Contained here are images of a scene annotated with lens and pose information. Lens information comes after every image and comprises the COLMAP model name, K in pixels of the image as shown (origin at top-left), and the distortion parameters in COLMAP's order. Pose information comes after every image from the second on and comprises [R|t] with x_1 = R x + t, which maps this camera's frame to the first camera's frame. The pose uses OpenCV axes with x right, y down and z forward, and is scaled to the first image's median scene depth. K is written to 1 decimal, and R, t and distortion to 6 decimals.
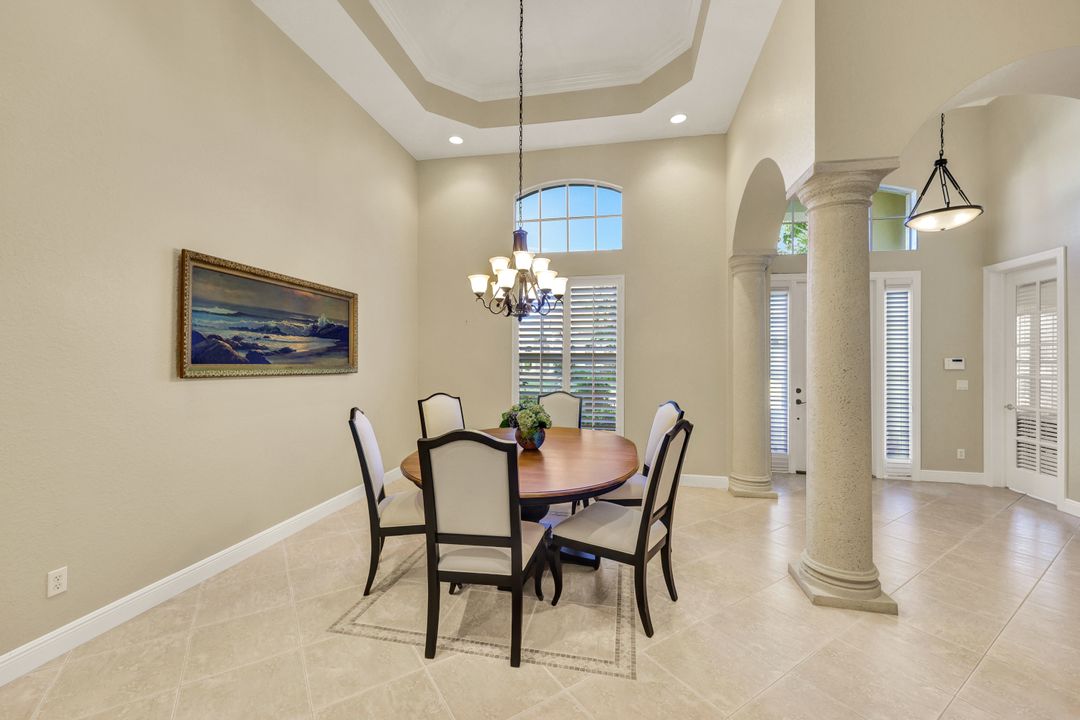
lens RADIAL K [[437.6, 0, 543.1], [0, 437.6, 360.6], [0, 0, 1]] dist [-0.000707, 0.000048]
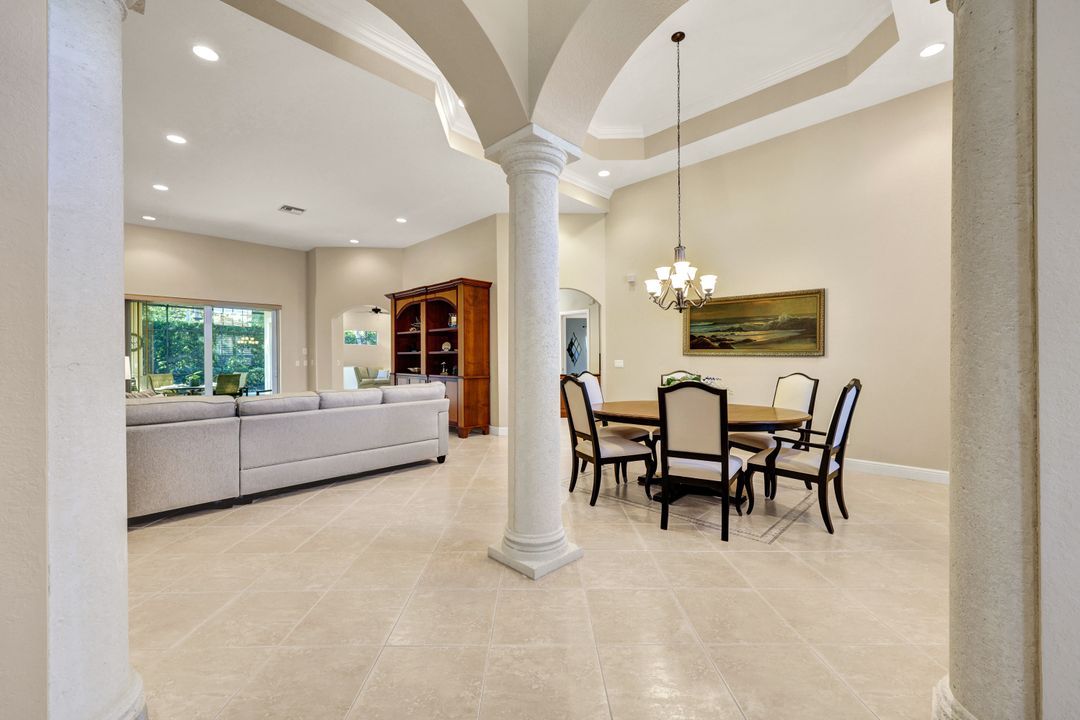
lens RADIAL K [[437.6, 0, 540.8], [0, 437.6, 364.8], [0, 0, 1]] dist [-0.000707, 0.000048]
pose [[-0.551372, 0.014567, -0.834132, 1.267965], [0.000889, 0.999857, 0.016874, 0.040659], [0.834259, 0.008562, -0.551306, 1.325892]]
